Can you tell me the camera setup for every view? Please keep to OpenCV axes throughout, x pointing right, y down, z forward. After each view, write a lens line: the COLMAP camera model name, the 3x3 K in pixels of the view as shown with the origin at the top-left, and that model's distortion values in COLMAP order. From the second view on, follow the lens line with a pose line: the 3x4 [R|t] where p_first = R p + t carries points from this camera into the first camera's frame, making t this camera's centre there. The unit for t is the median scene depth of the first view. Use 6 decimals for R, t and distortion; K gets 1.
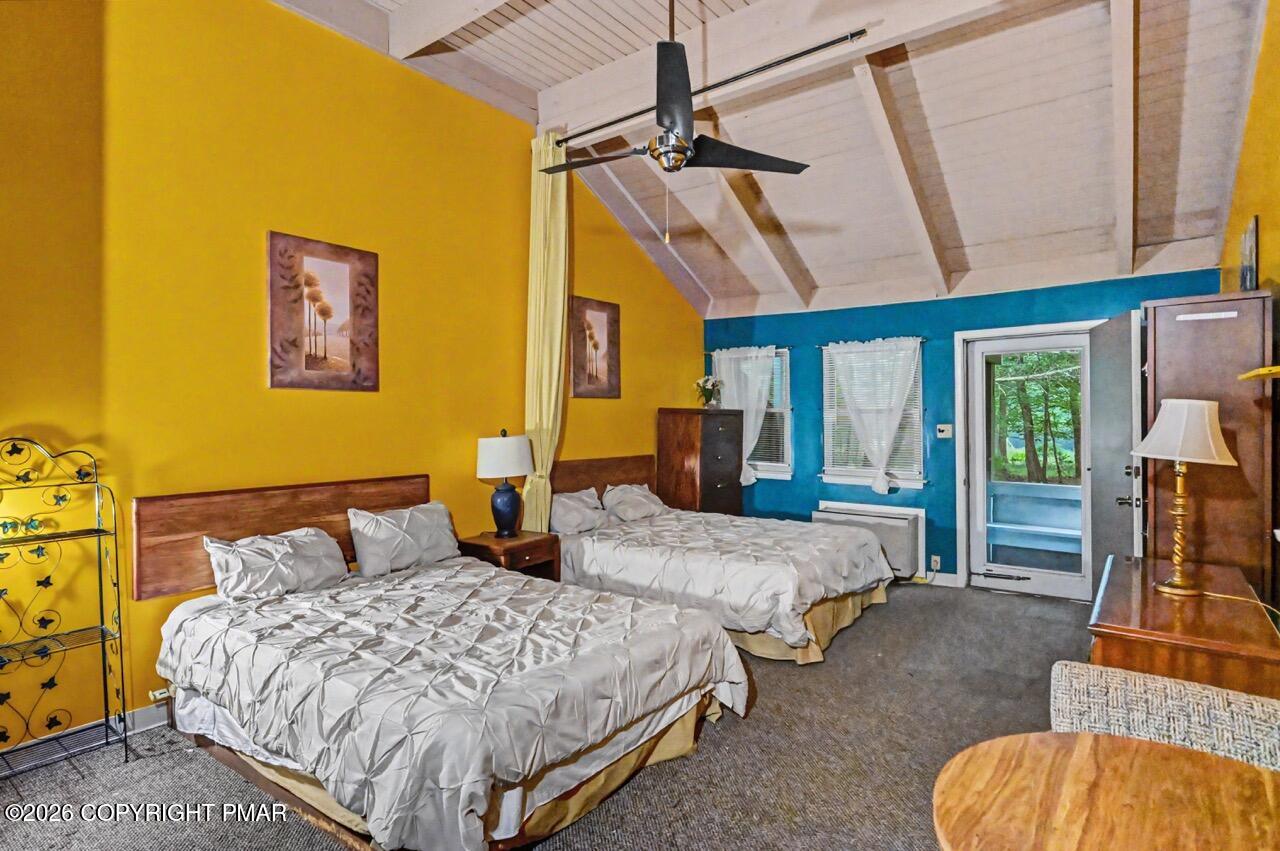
lens RADIAL K [[664.1, 0, 640.0], [0, 664.1, 425.5], [0, 0, 1]] dist [-0.002956, 0.000175]
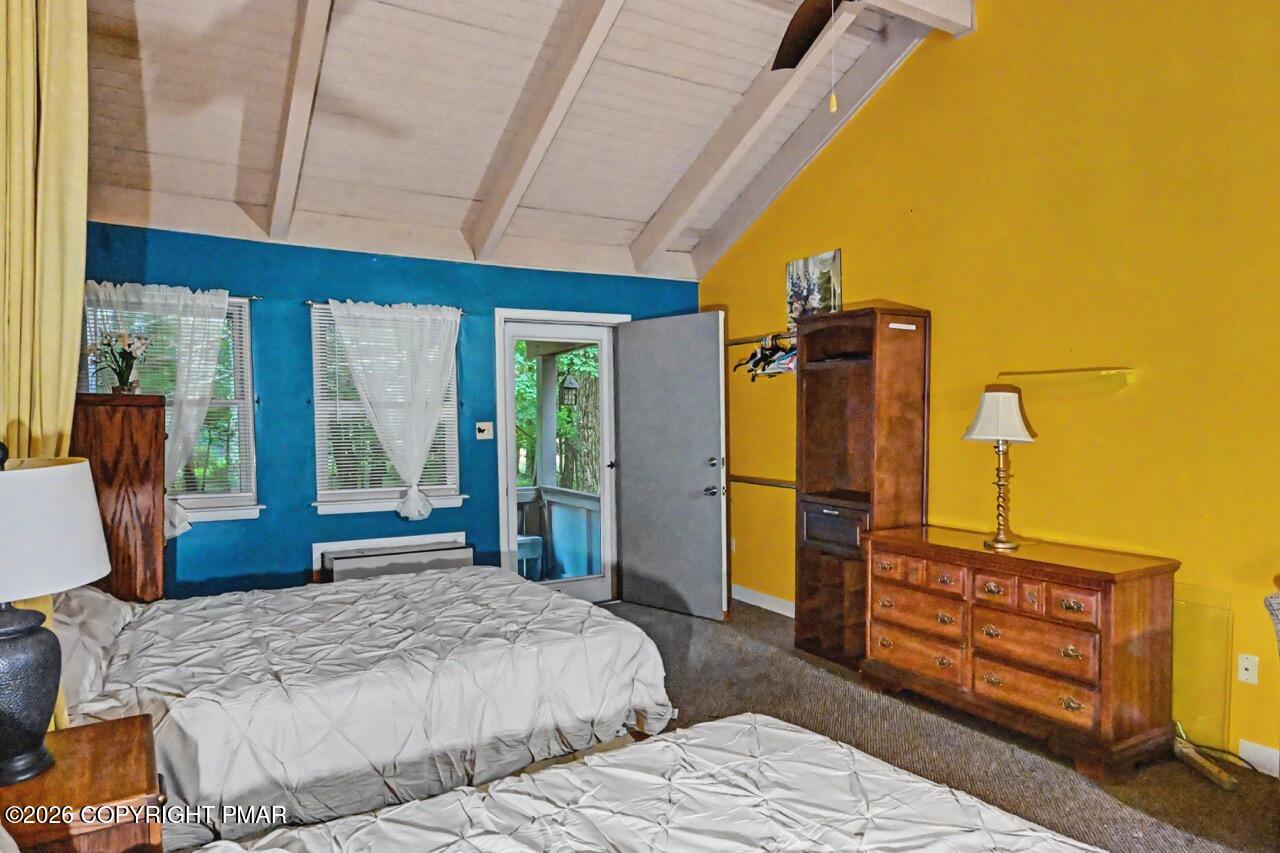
lens RADIAL K [[797.3, 0, 641.1], [0, 797.3, 439.7], [0, 0, 1]] dist [-0.000156, 0.001350]
pose [[0.369723, -0.028278, 0.928712, -0.365823], [0.018954, 0.999558, 0.022889, 0.000882], [-0.928949, 0.009140, 0.370096, 0.470131]]
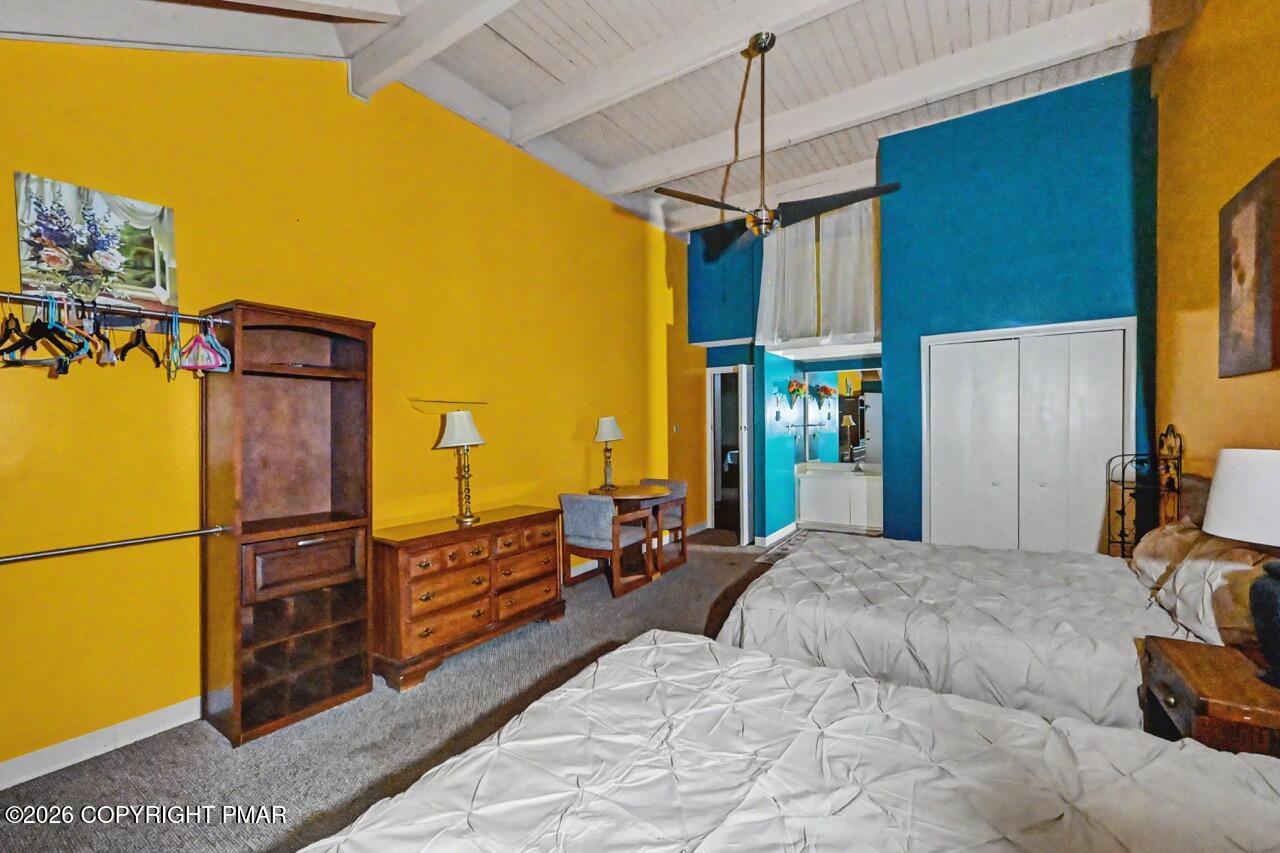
lens RADIAL K [[534.3, 0, 645.0], [0, 534.3, 424.4], [0, 0, 1]] dist [-0.008152, 0.002915]
pose [[-0.998147, 0.005876, -0.060570, 0.182835], [0.004203, 0.999607, 0.027708, -0.017702], [0.060709, 0.027402, -0.997779, 1.066545]]
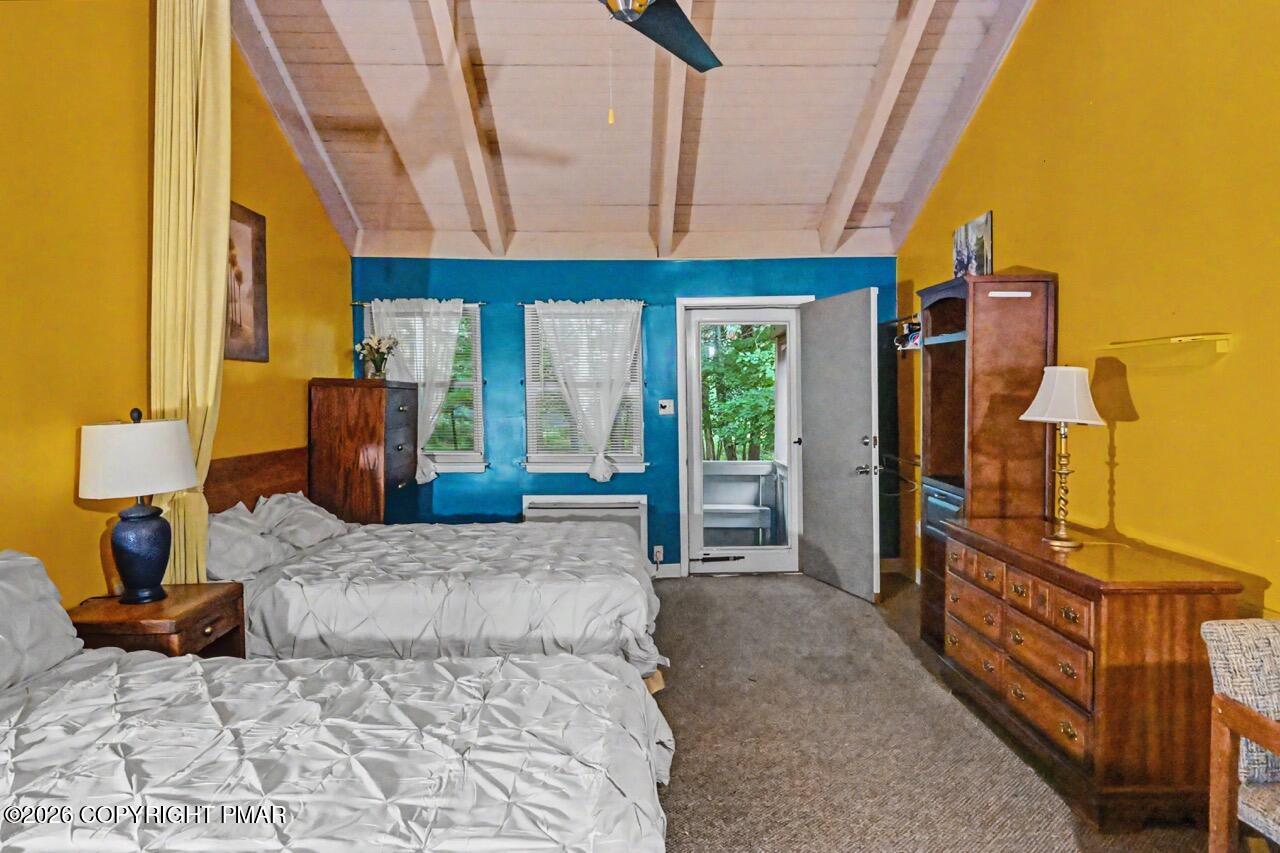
lens RADIAL K [[780.1, 0, 639.7], [0, 780.1, 416.8], [0, 0, 1]] dist [-0.005075, 0.001522]
pose [[0.787942, -0.017497, 0.615501, -0.225044], [0.012022, 0.999843, 0.013034, 0.007627], [-0.615633, -0.002870, 0.788028, 0.184603]]
